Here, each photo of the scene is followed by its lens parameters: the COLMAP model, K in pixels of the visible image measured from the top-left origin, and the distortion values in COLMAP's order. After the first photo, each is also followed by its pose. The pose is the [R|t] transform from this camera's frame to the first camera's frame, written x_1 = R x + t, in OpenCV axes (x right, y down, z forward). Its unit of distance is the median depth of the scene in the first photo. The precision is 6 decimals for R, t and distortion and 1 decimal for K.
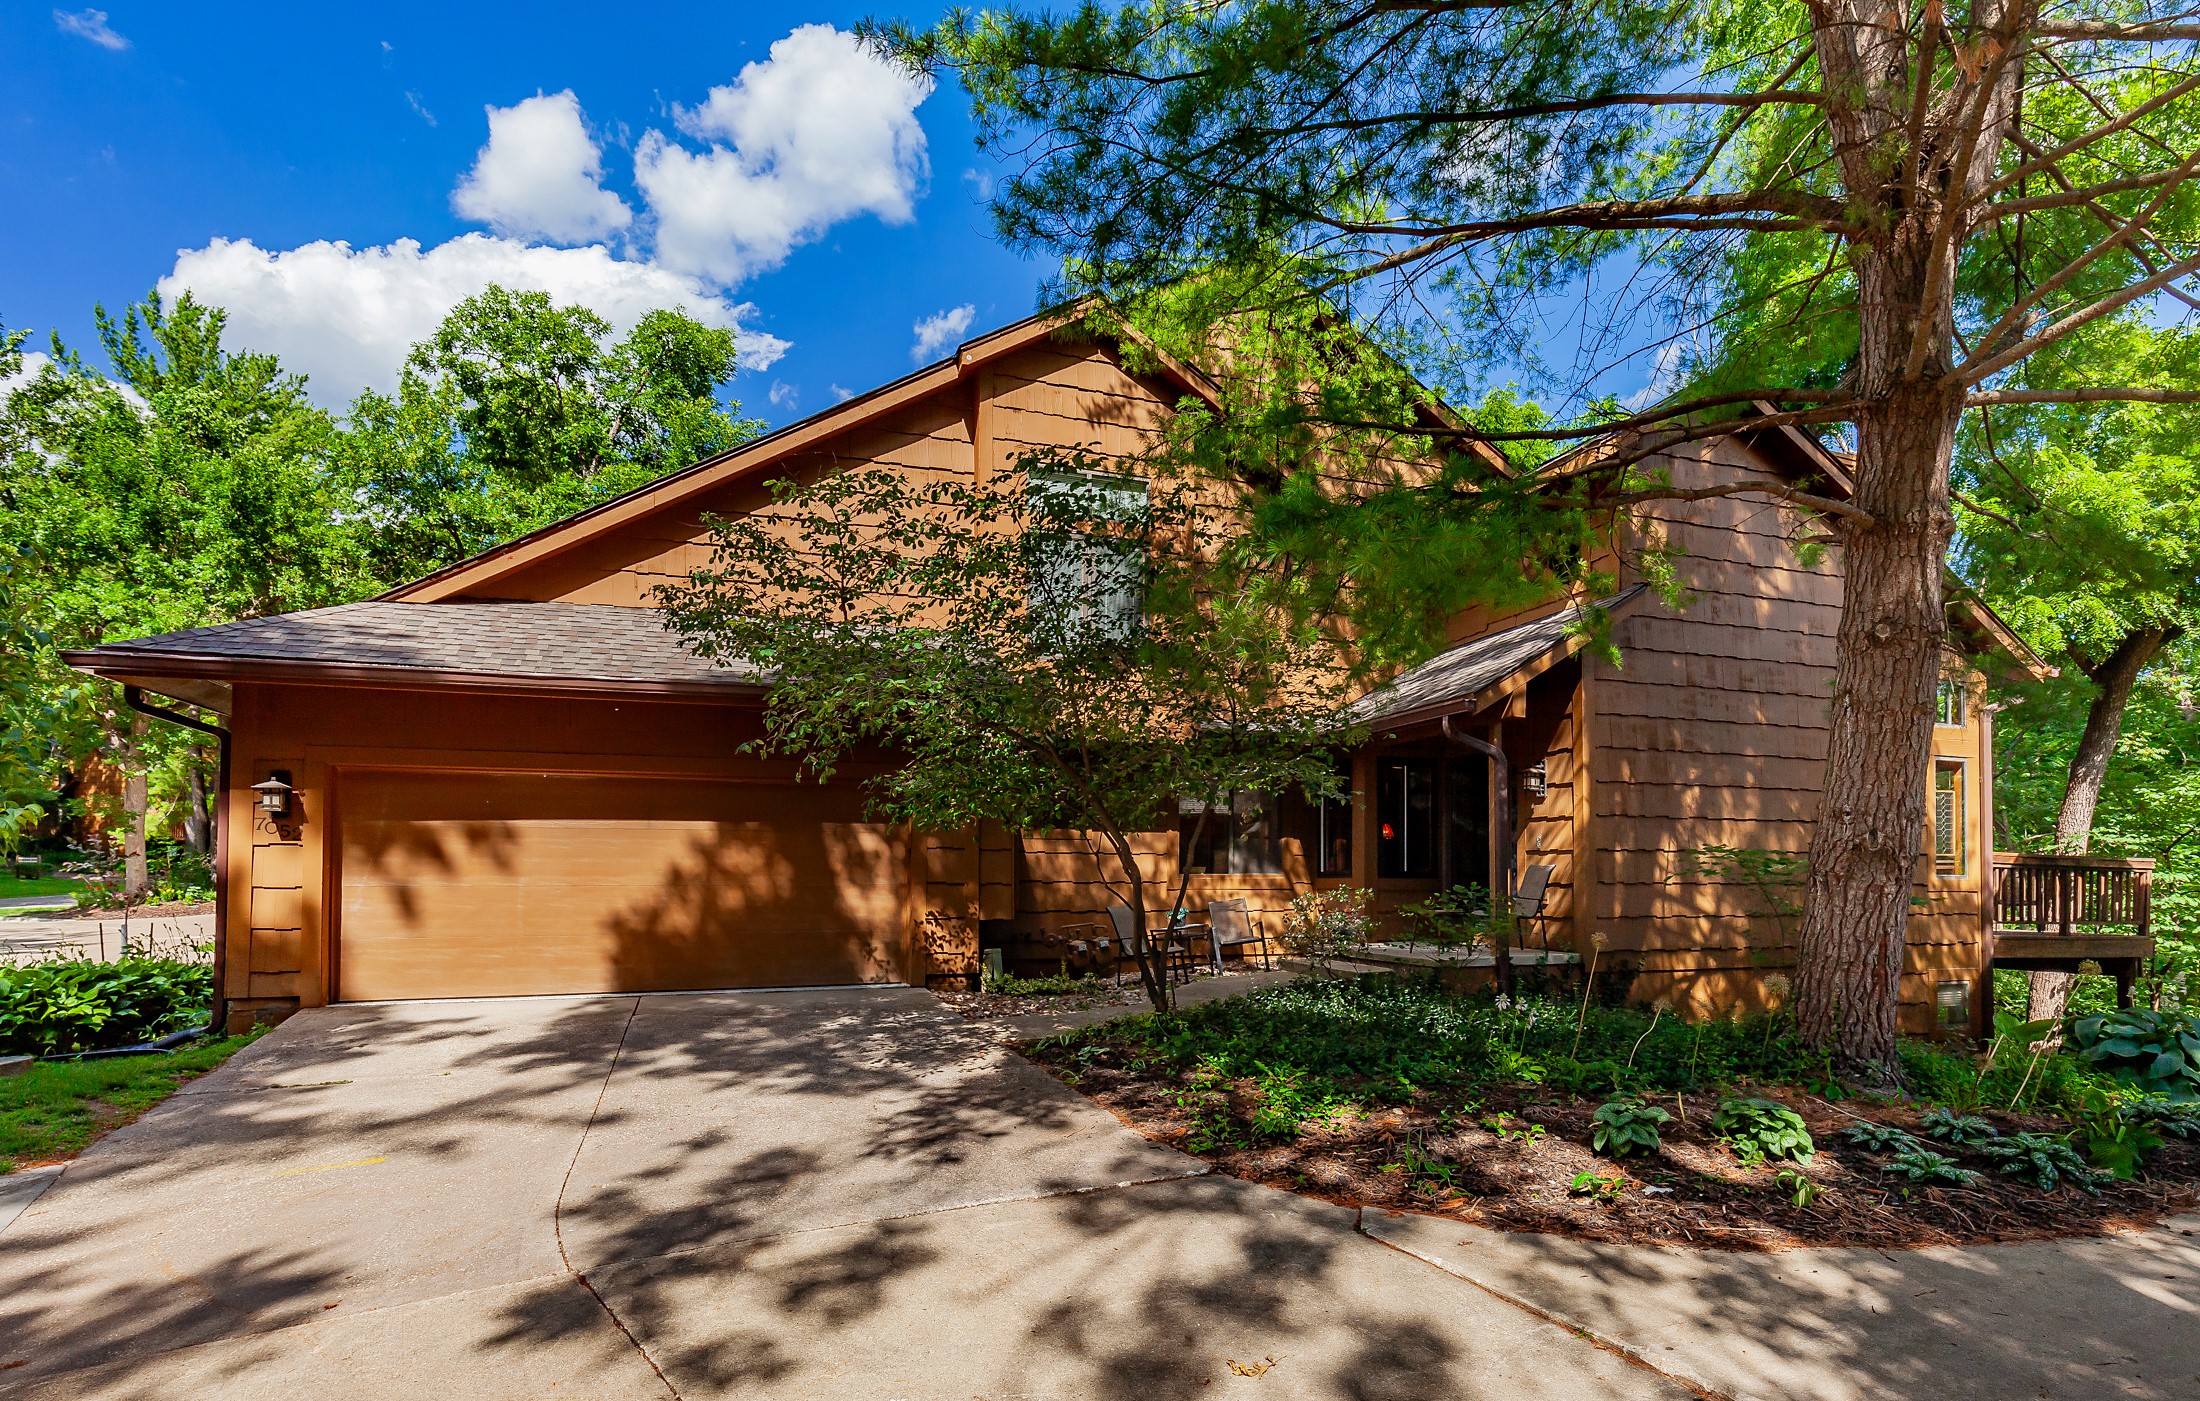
lens RADIAL K [[1249.8, 0, 1100.8], [0, 1249.8, 715.4], [0, 0, 1]] dist [-0.024487, 0.010911]
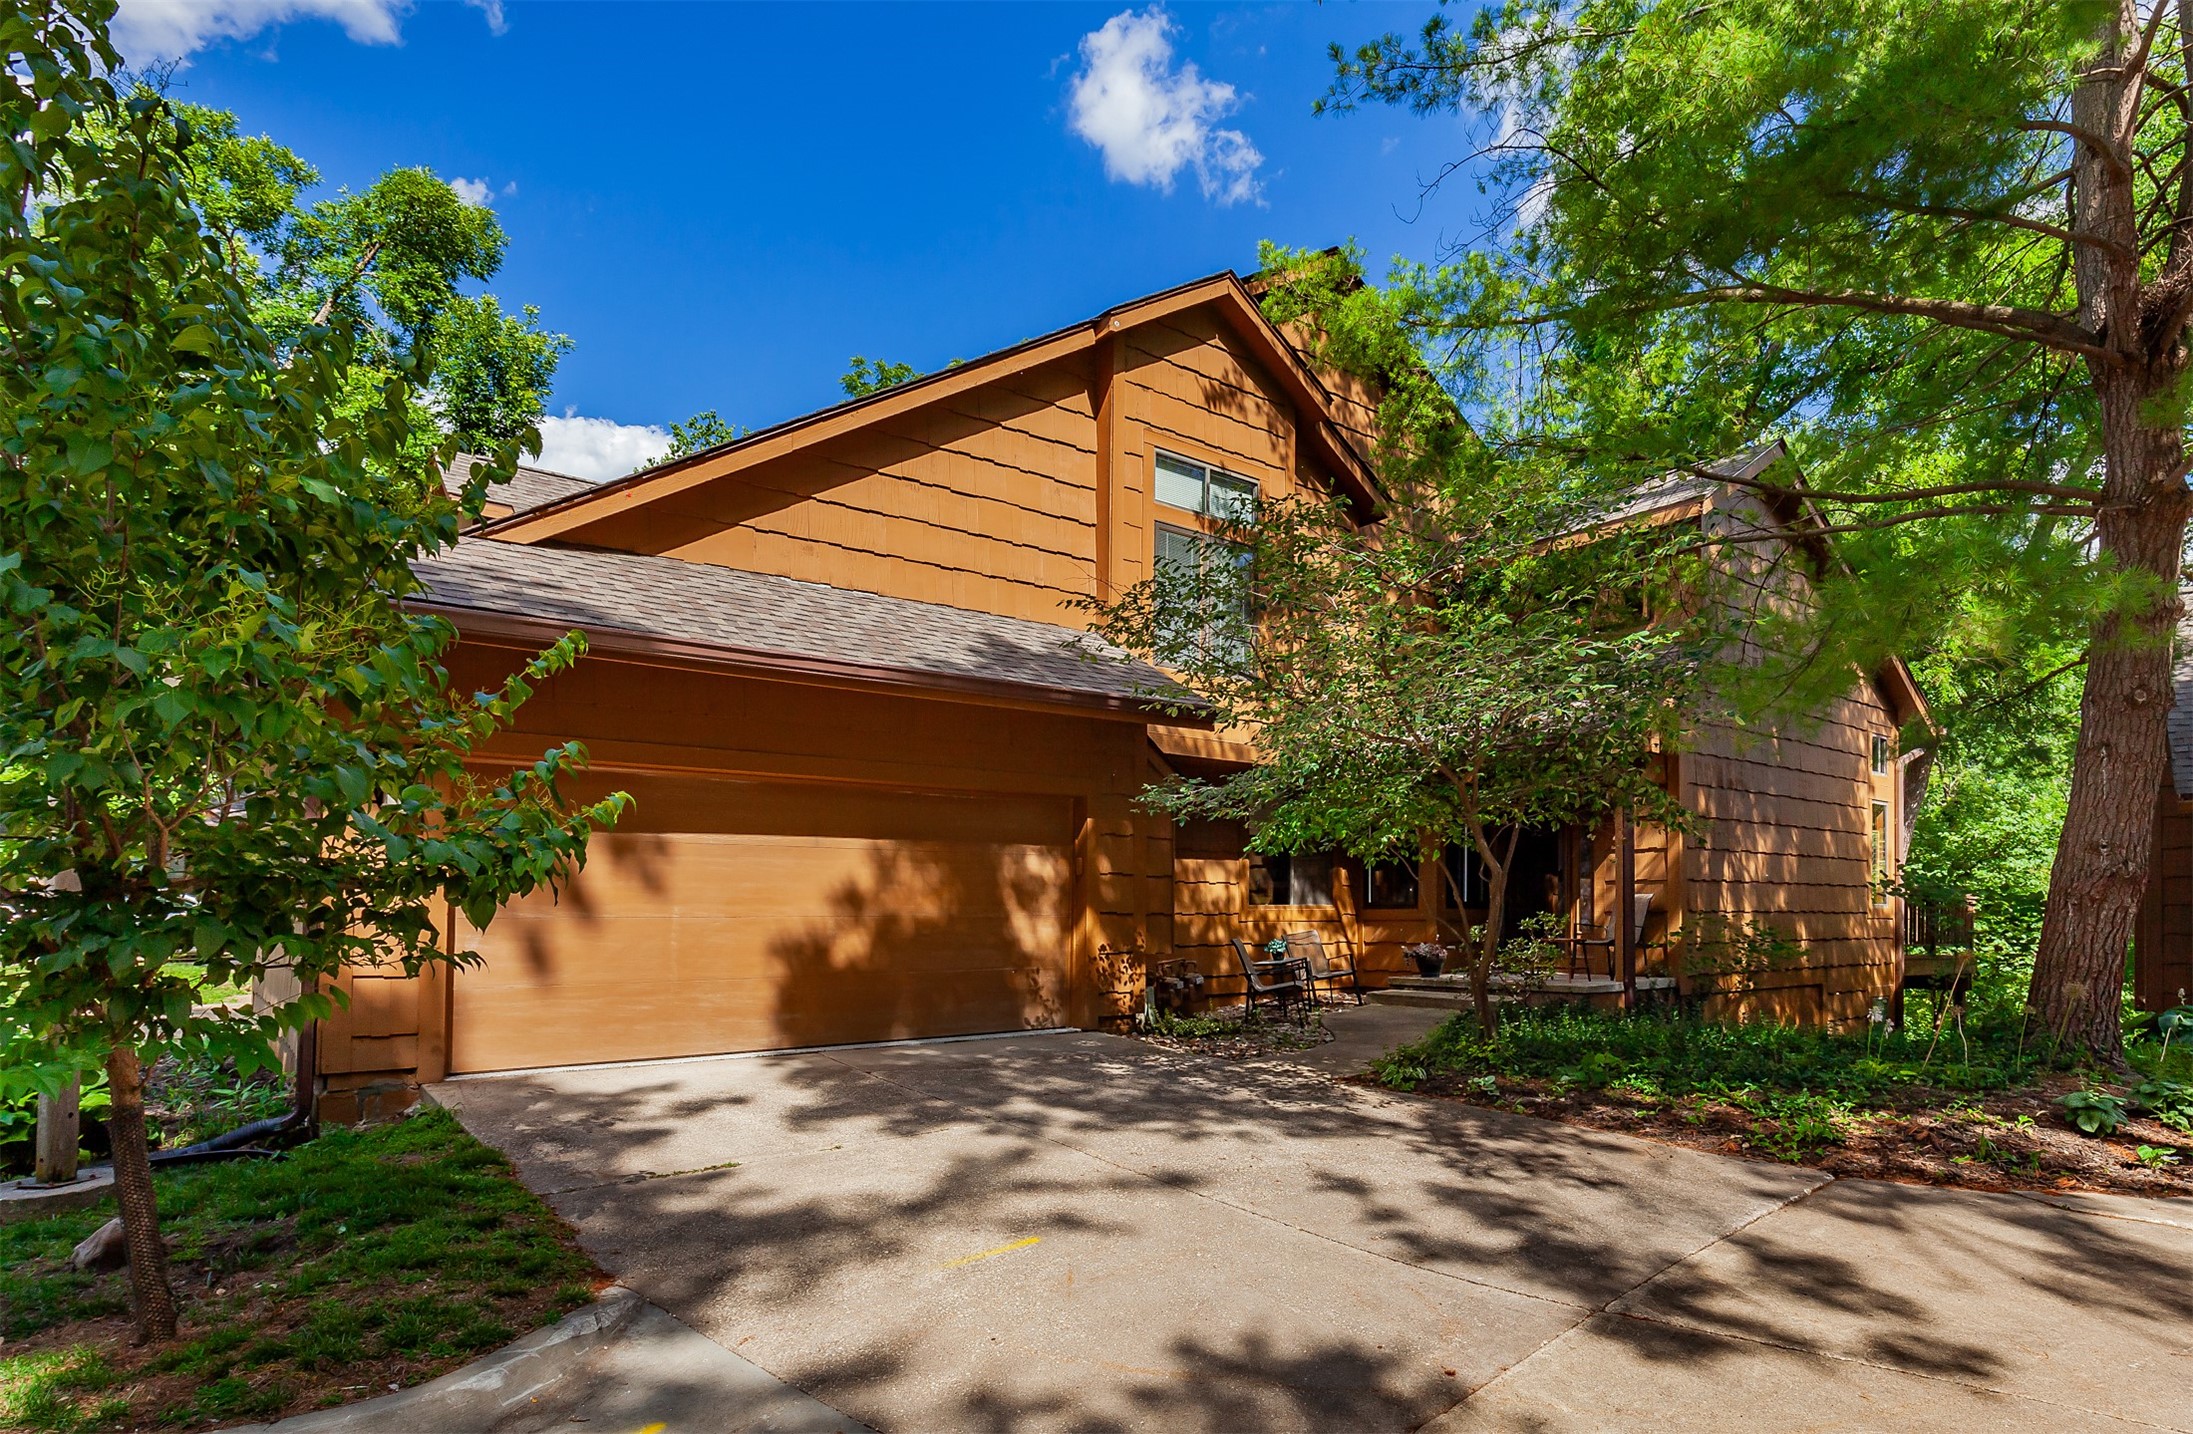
lens RADIAL K [[1439.1, 0, 1096.5], [0, 1439.1, 717.0], [0, 0, 1]] dist [-0.009557, 0.000657]
pose [[0.926923, 0.047529, 0.372228, -0.824674], [-0.043972, 0.998870, -0.018044, 0.022467], [-0.372665, 0.000358, 0.927966, 0.083525]]
